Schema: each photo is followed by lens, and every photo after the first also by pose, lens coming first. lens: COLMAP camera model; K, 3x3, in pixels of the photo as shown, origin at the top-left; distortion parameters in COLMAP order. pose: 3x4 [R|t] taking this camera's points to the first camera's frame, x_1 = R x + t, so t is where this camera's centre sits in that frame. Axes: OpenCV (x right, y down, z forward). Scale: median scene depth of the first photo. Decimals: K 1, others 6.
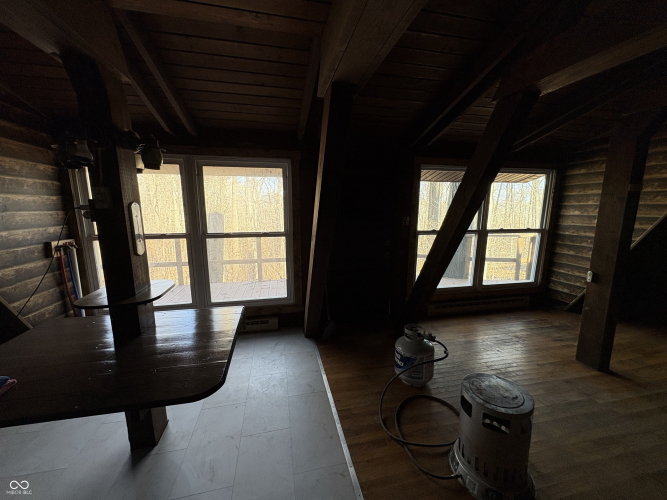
lens RADIAL K [[265.0, 0, 333.5], [0, 265.0, 250.0], [0, 0, 1]] dist [-0.000447, -0.000370]
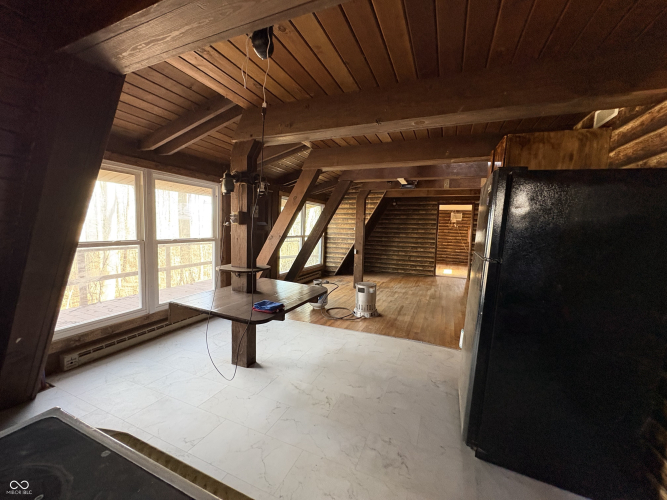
lens RADIAL K [[265.0, 0, 333.5], [0, 265.0, 250.0], [0, 0, 1]] dist [-0.000447, -0.000370]
pose [[0.584362, -0.057593, 0.809447, -0.854310], [0.091821, 0.995765, 0.004561, 0.037234], [-0.806281, 0.071659, 0.587176, -0.214426]]
